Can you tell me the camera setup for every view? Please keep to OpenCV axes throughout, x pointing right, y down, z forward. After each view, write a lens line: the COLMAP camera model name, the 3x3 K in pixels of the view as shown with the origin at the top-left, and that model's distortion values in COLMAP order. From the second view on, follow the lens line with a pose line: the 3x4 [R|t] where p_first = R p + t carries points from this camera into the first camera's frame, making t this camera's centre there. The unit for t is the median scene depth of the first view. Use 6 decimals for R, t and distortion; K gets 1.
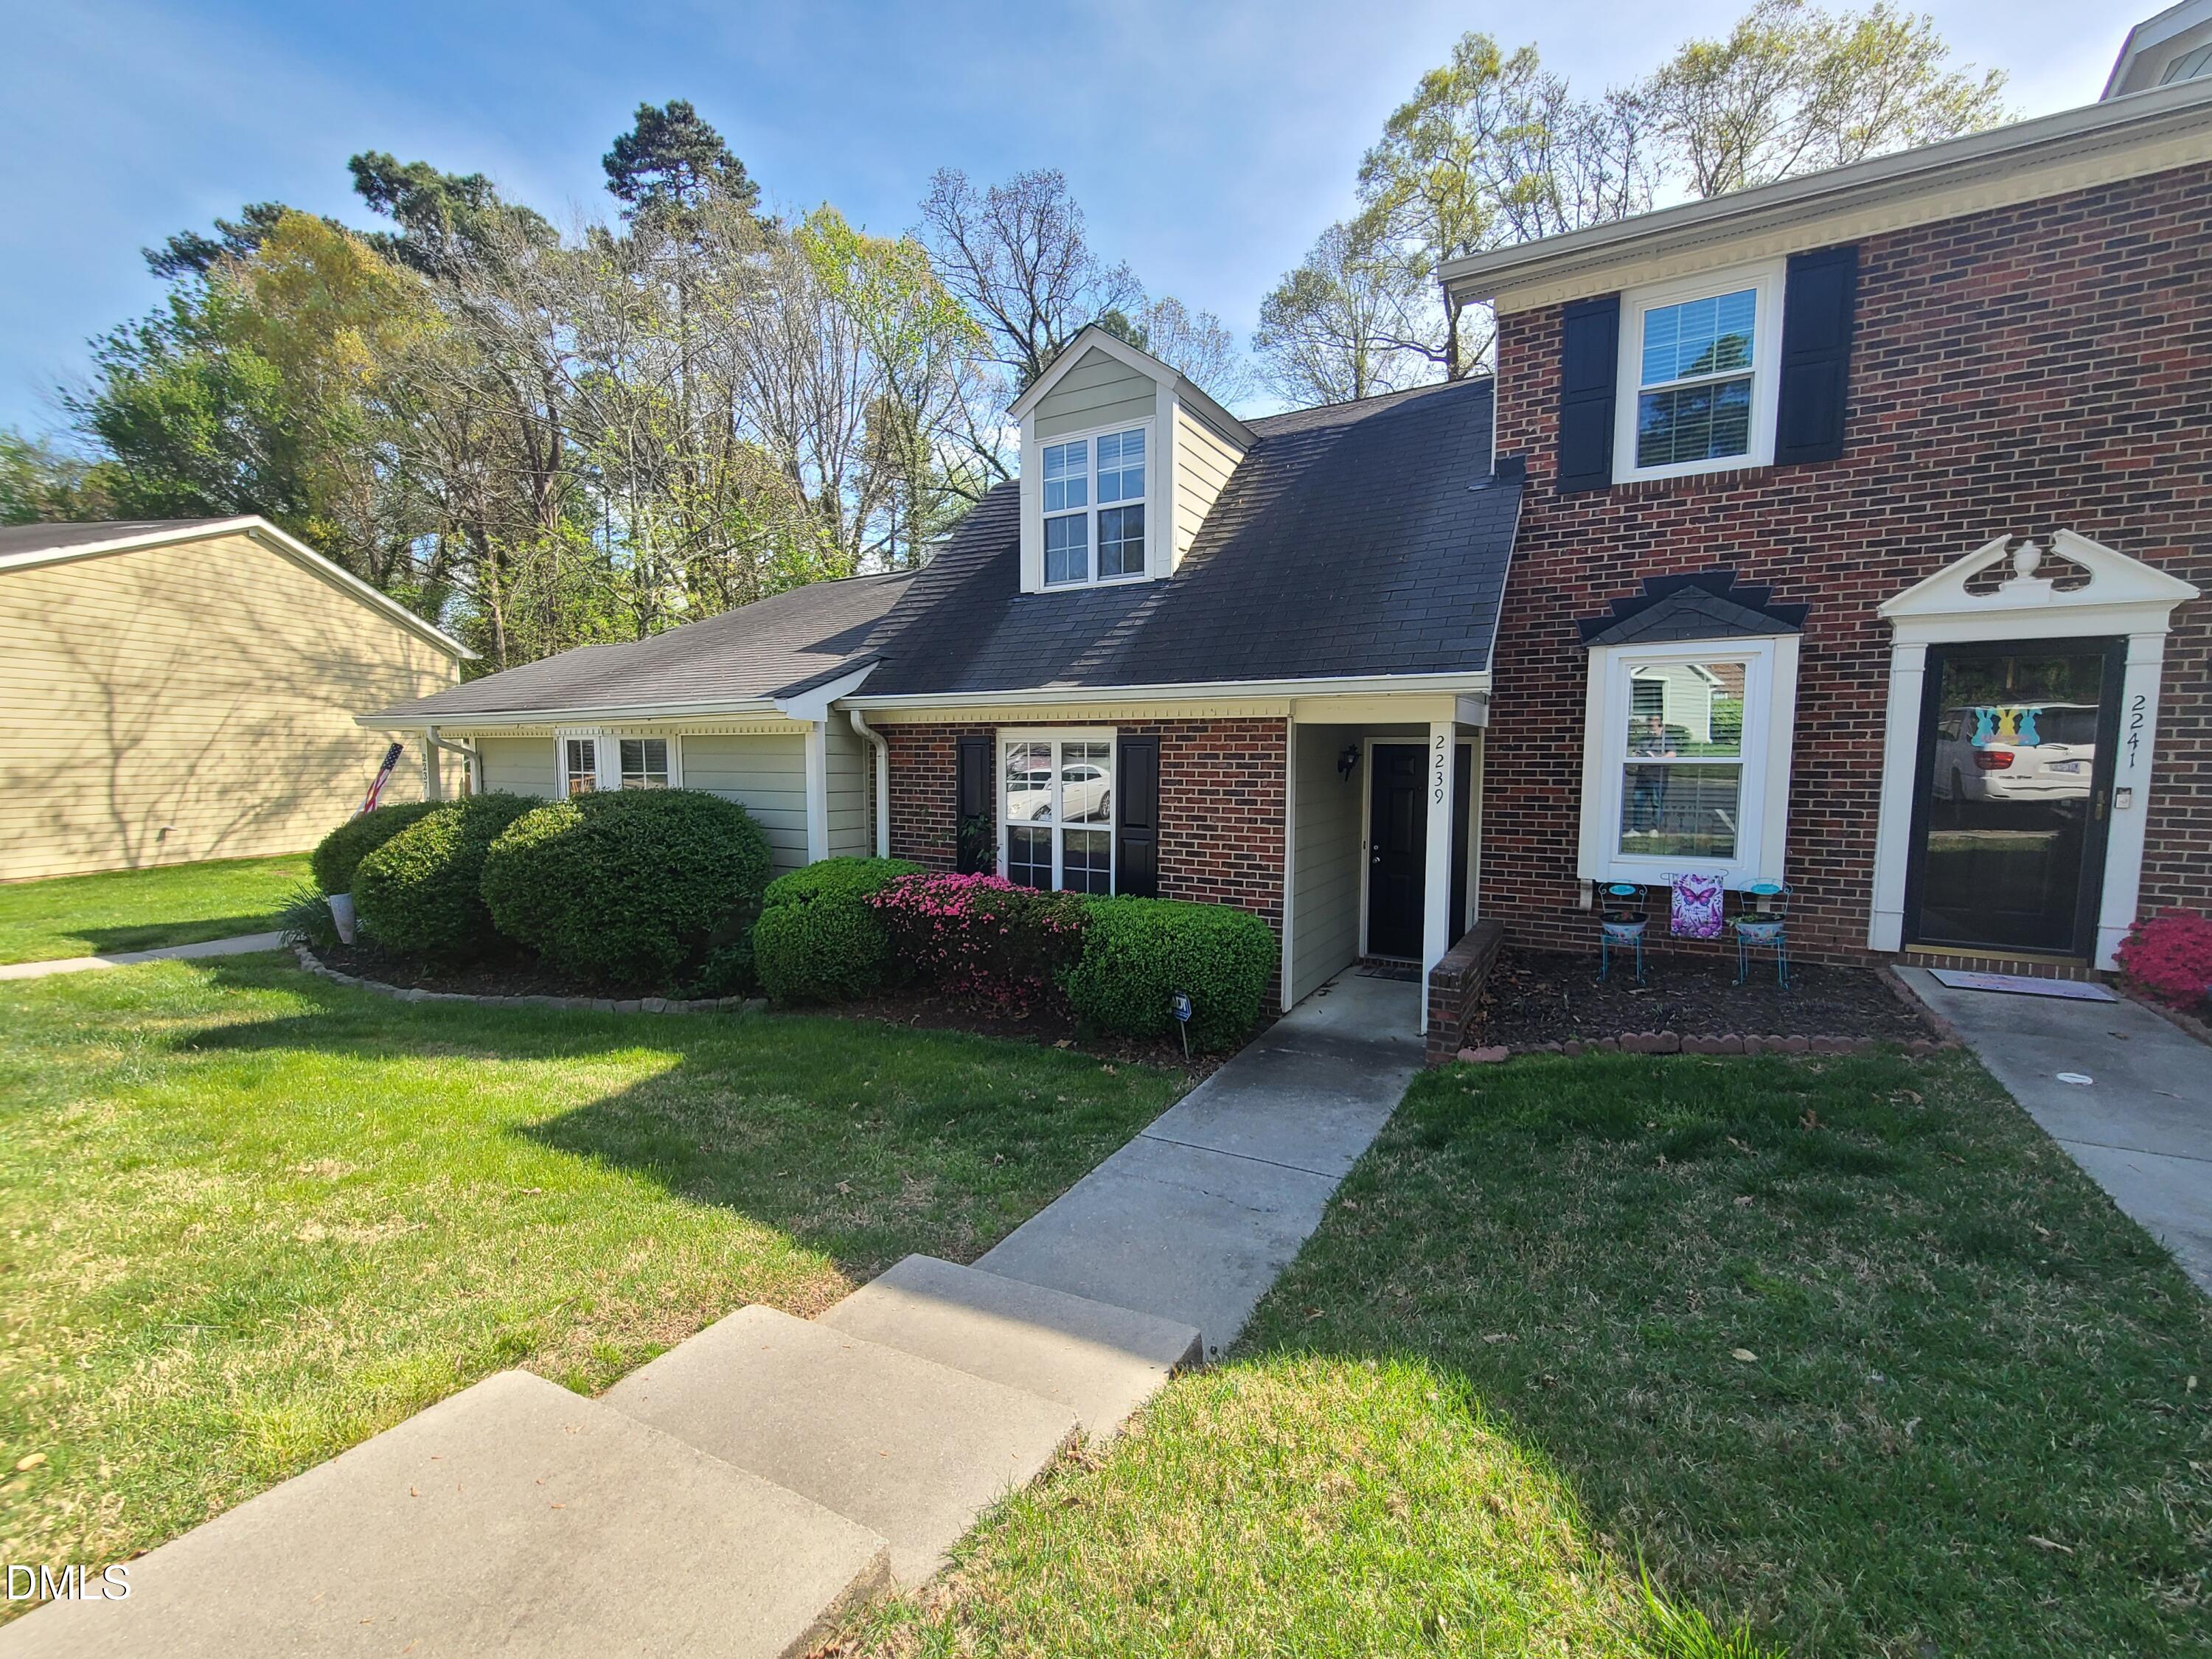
lens RADIAL K [[909.3, 0, 1117.8], [0, 909.3, 831.9], [0, 0, 1]] dist [-0.005499, 0.001350]
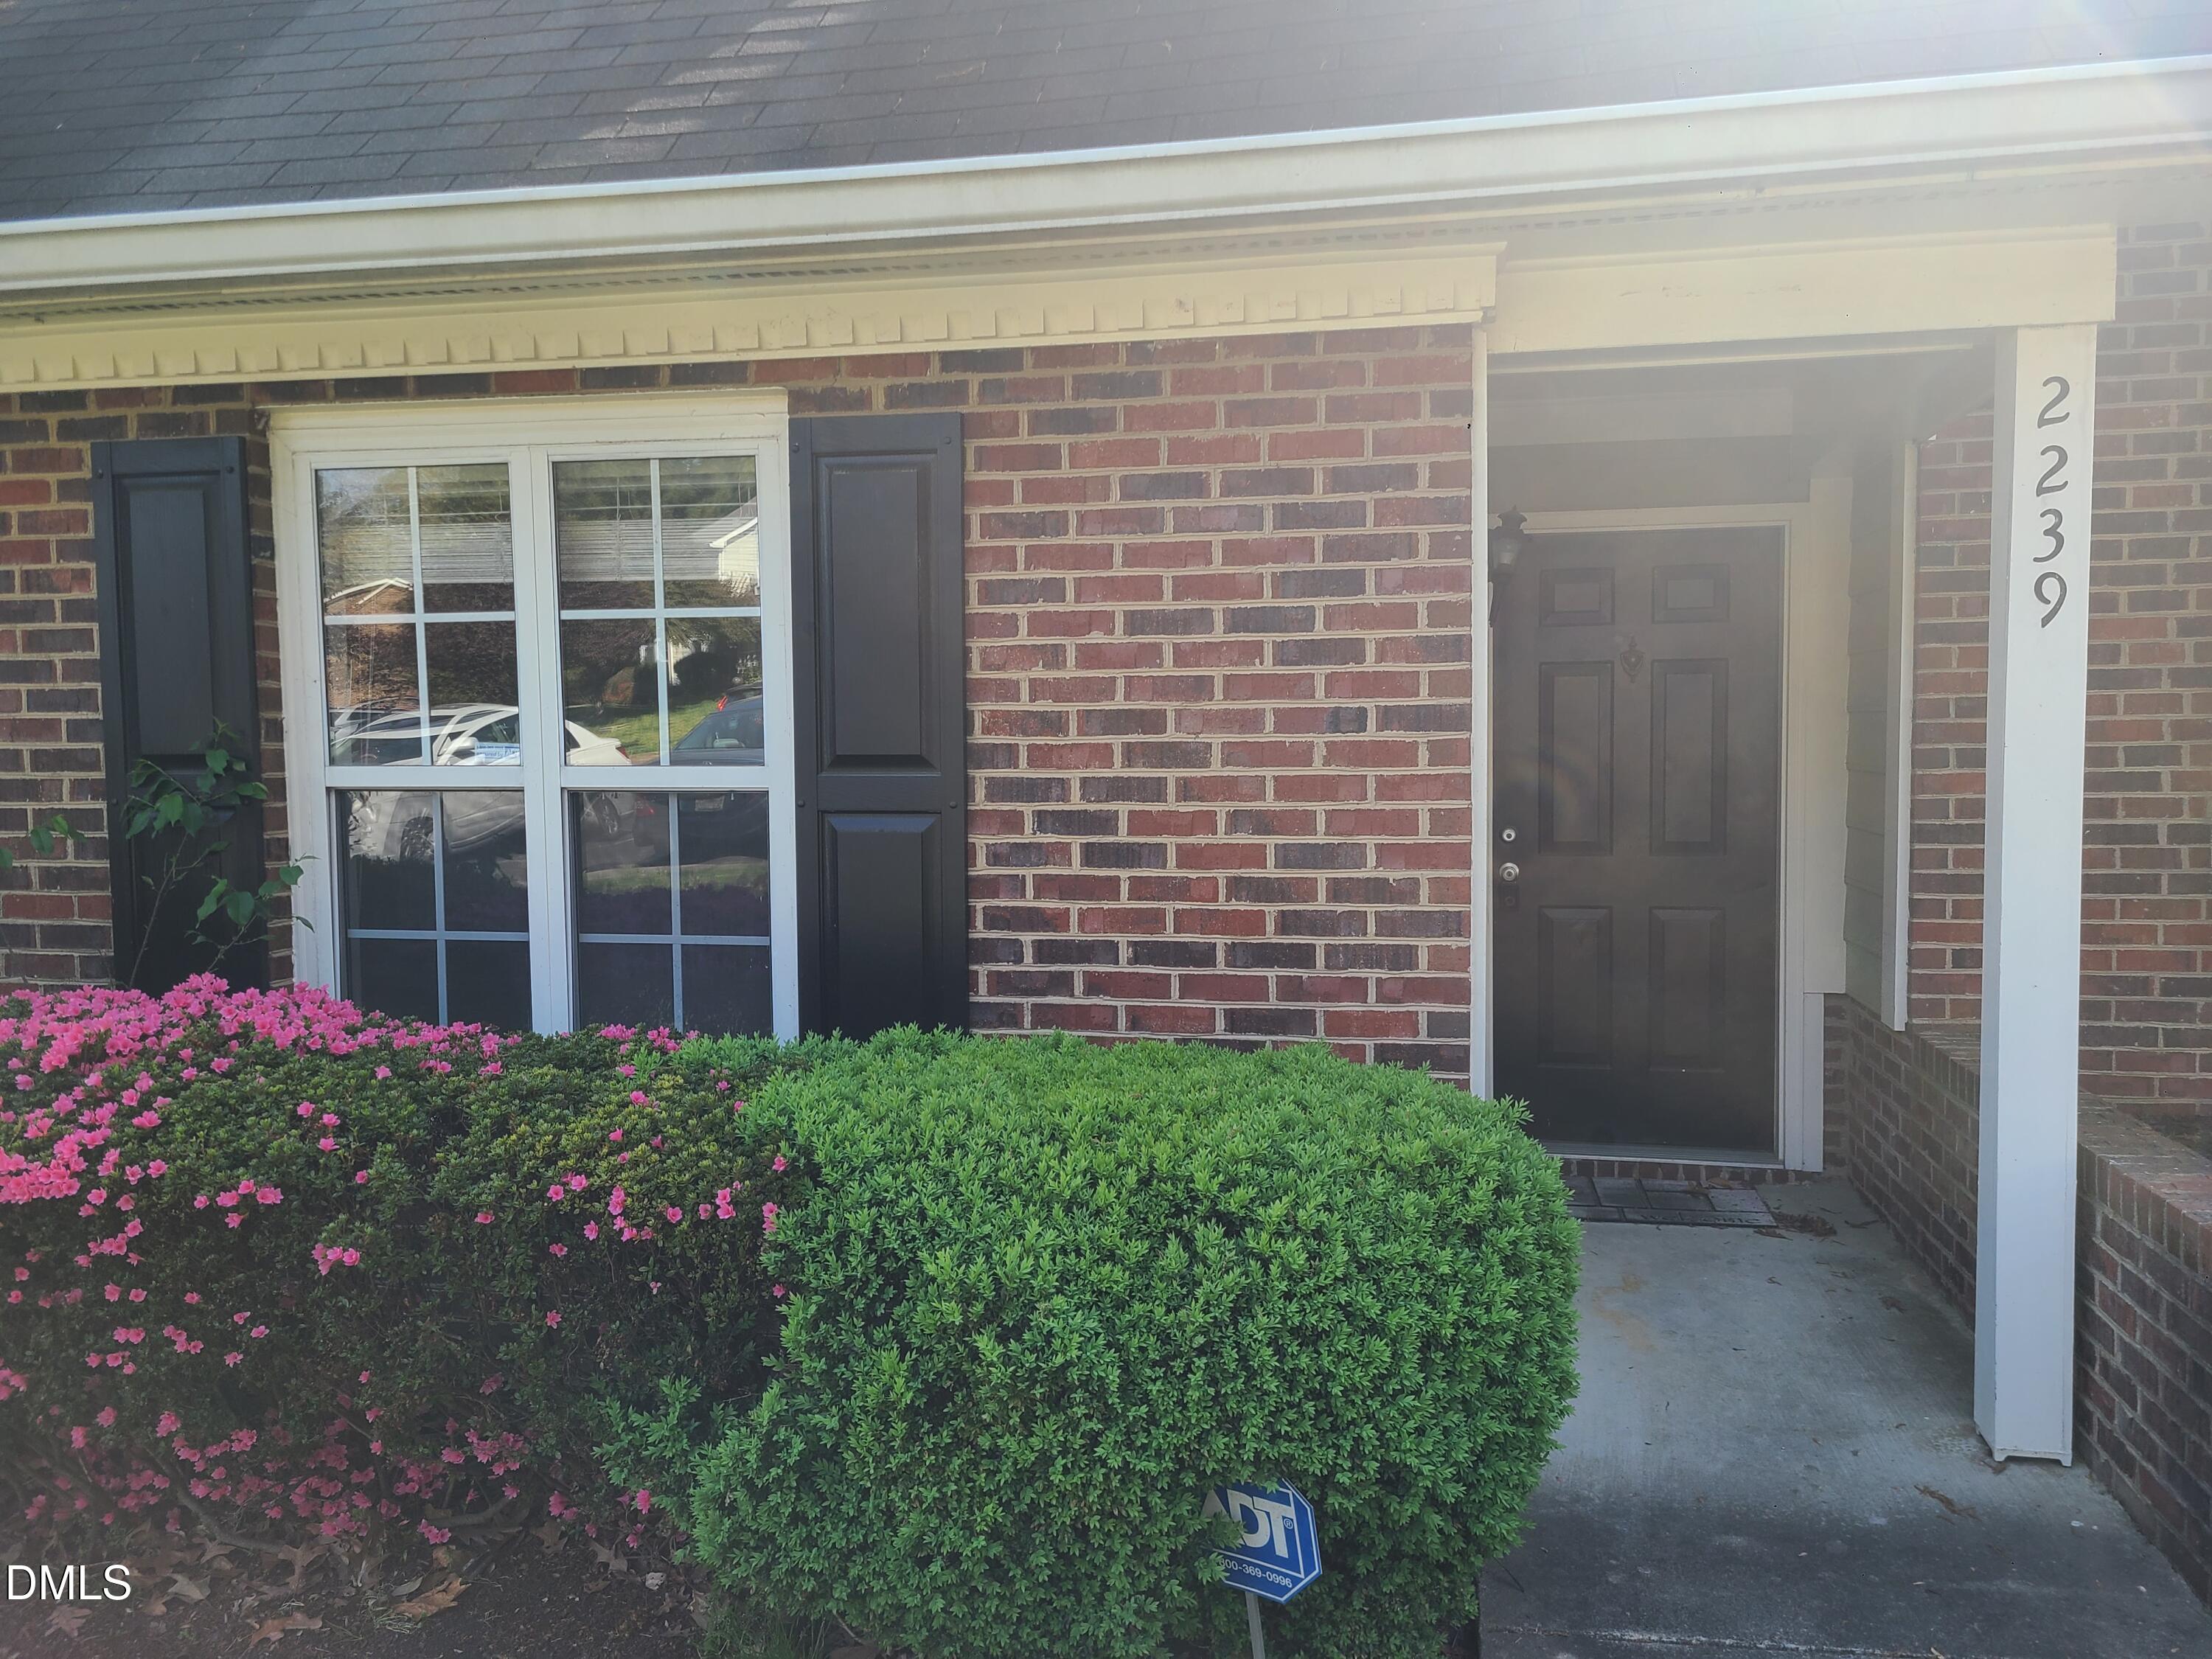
lens RADIAL K [[1661.5, 0, 1142.9], [0, 1661.5, 840.2], [0, 0, 1]] dist [0.067425, -0.052272]
pose [[0.943984, -0.033842, 0.328250, -0.070256], [0.040407, 0.999096, -0.013198, 0.026752], [-0.327507, 0.025723, 0.944499, 0.541885]]
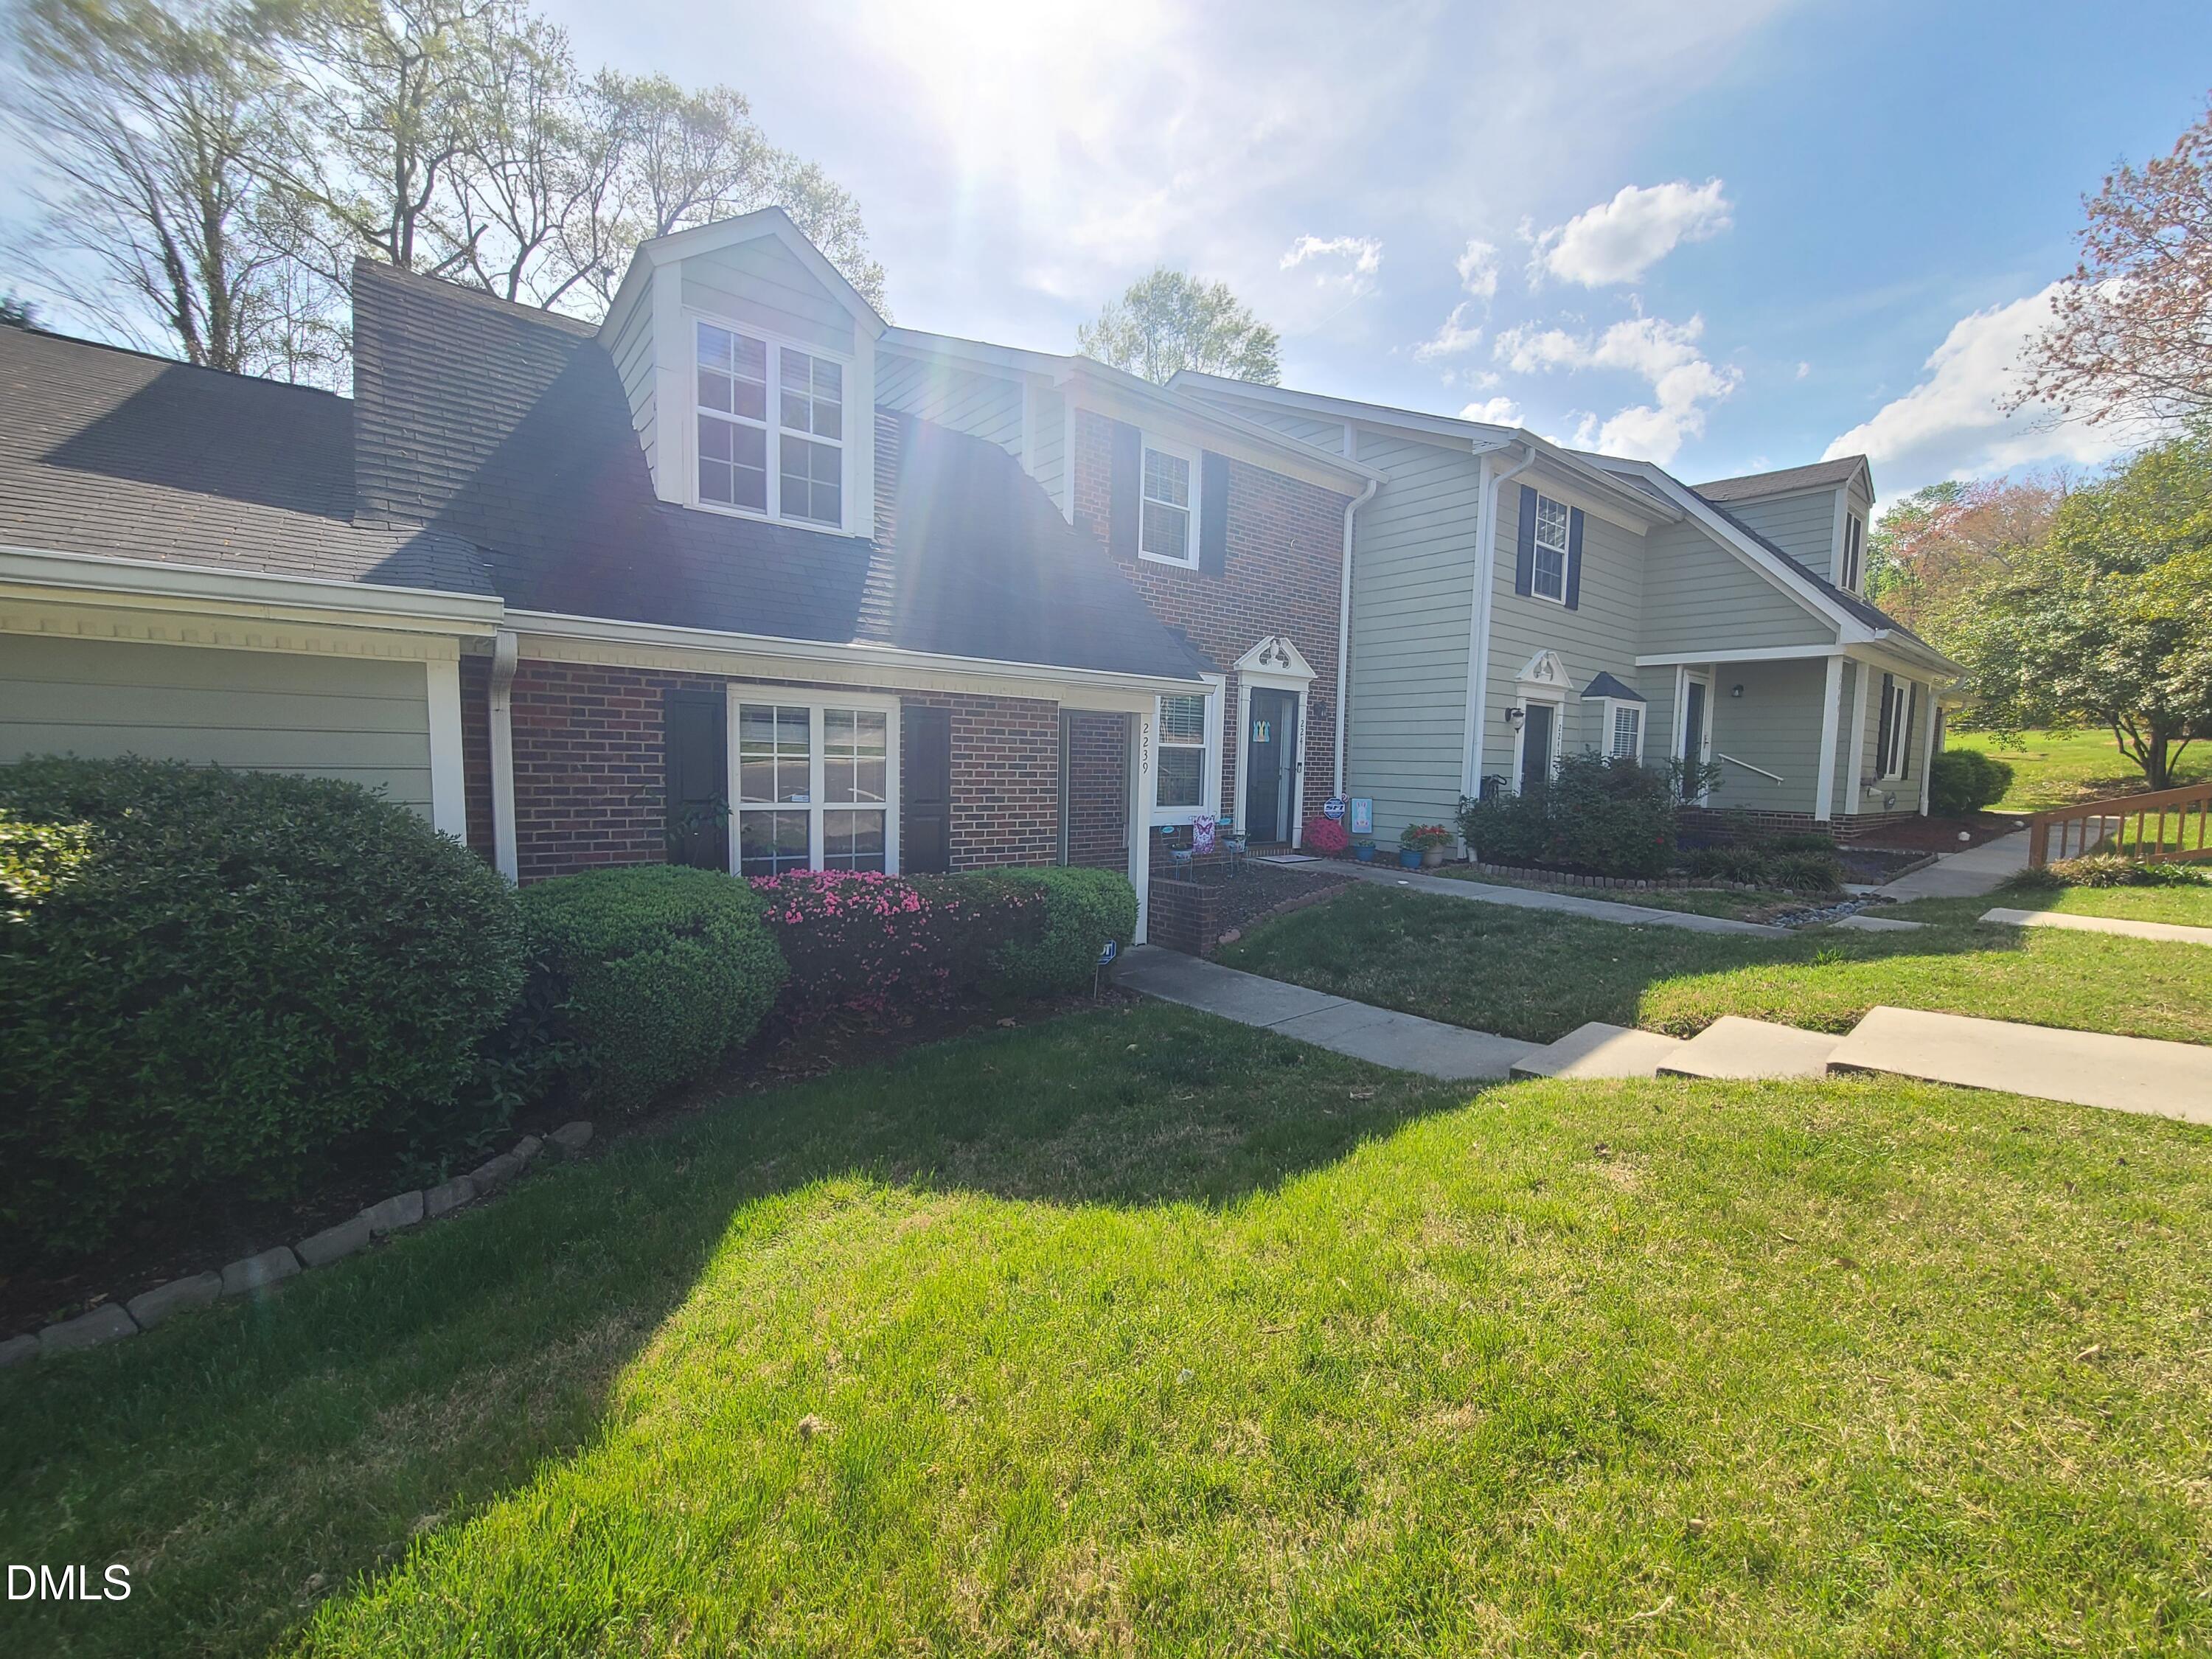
lens RADIAL K [[909.3, 0, 1120.9], [0, 909.3, 828.6], [0, 0, 1]] dist [-0.005499, 0.001350]
pose [[0.357984, -0.062913, 0.931606, -0.840140], [0.054741, 0.997425, 0.046323, -0.011906], [-0.932122, 0.034415, 0.360506, 0.485949]]
